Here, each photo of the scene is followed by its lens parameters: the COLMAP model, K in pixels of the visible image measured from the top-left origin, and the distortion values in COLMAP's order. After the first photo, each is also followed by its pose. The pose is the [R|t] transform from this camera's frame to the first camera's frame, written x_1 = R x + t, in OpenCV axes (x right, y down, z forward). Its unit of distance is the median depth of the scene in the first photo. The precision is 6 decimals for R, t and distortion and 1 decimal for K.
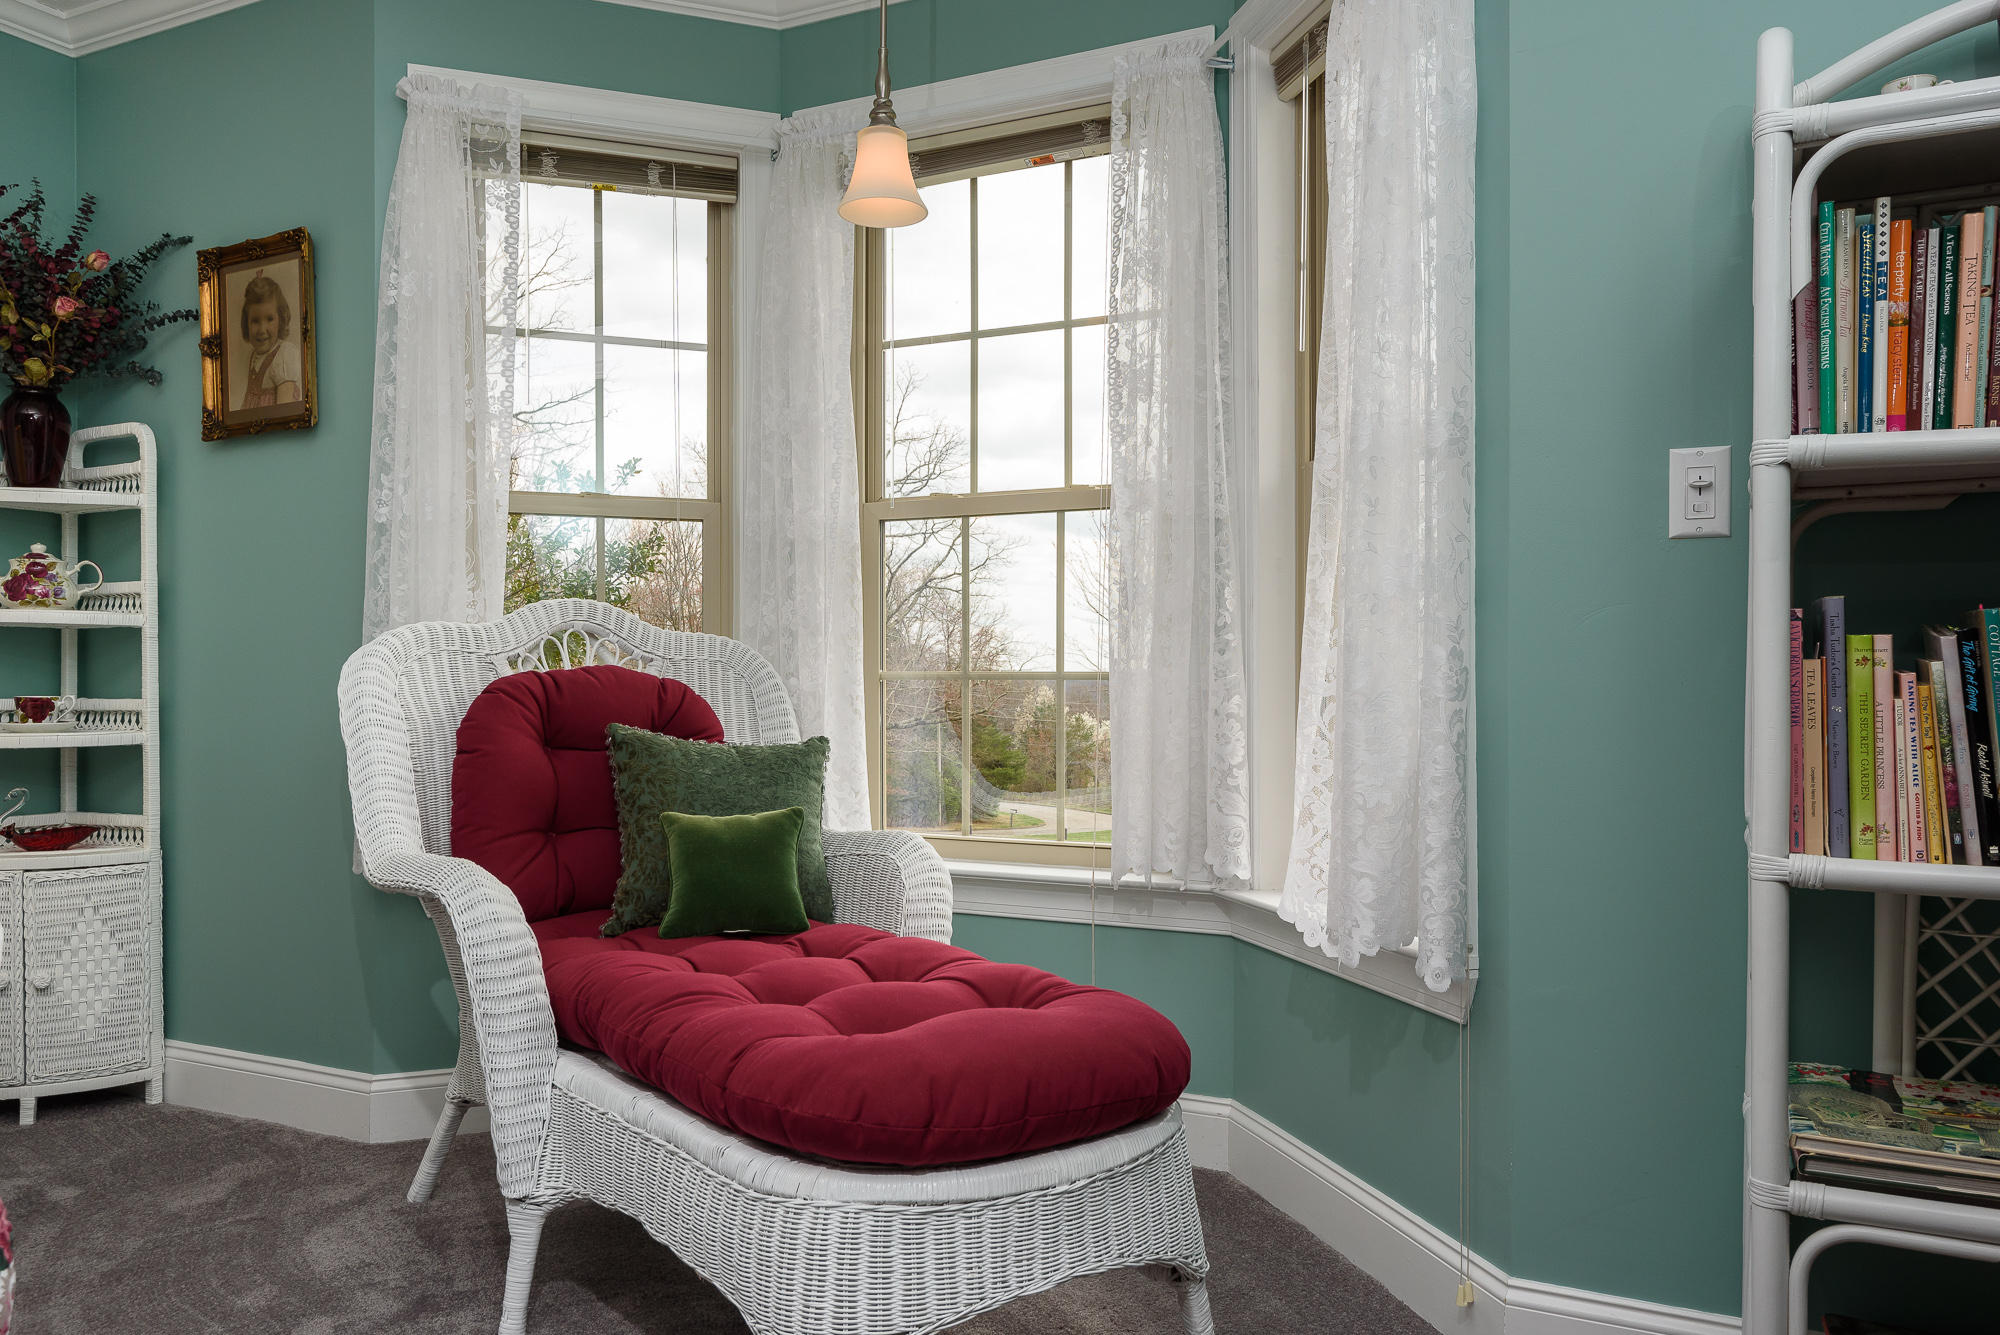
lens RADIAL K [[1452.6, 0, 1001.2], [0, 1452.6, 664.7], [0, 0, 1]] dist [0.030569, -0.019802]
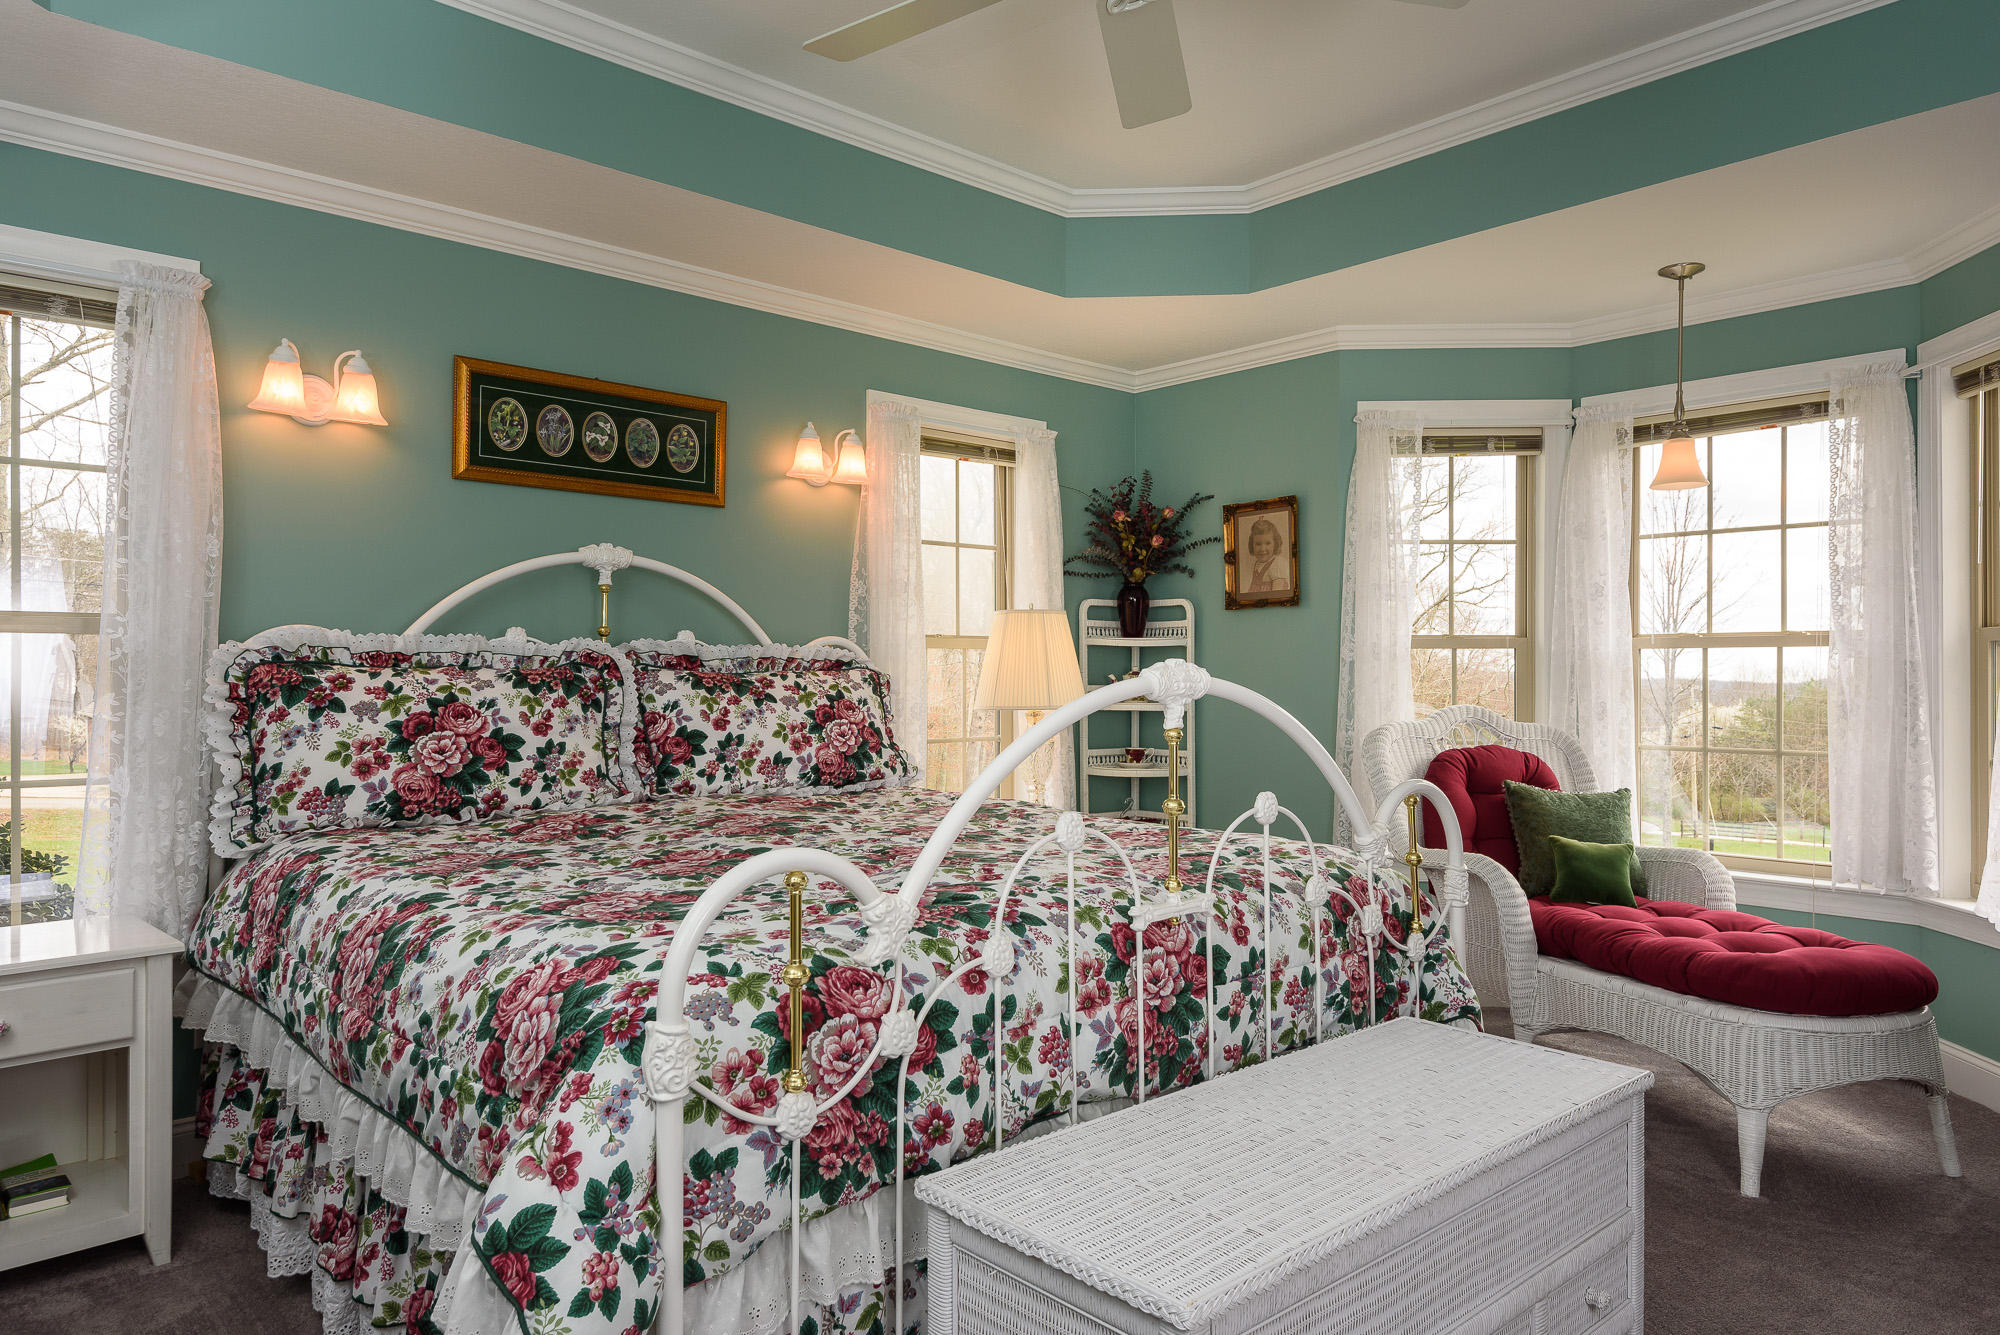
lens RADIAL K [[1275.6, 0, 994.7], [0, 1275.6, 677.0], [0, 0, 1]] dist [-0.000031, -0.002886]
pose [[0.928773, 0.002755, -0.370638, -0.256763], [-0.002776, 0.999996, 0.000477, -0.079928], [0.370638, 0.000586, 0.928777, -0.642943]]
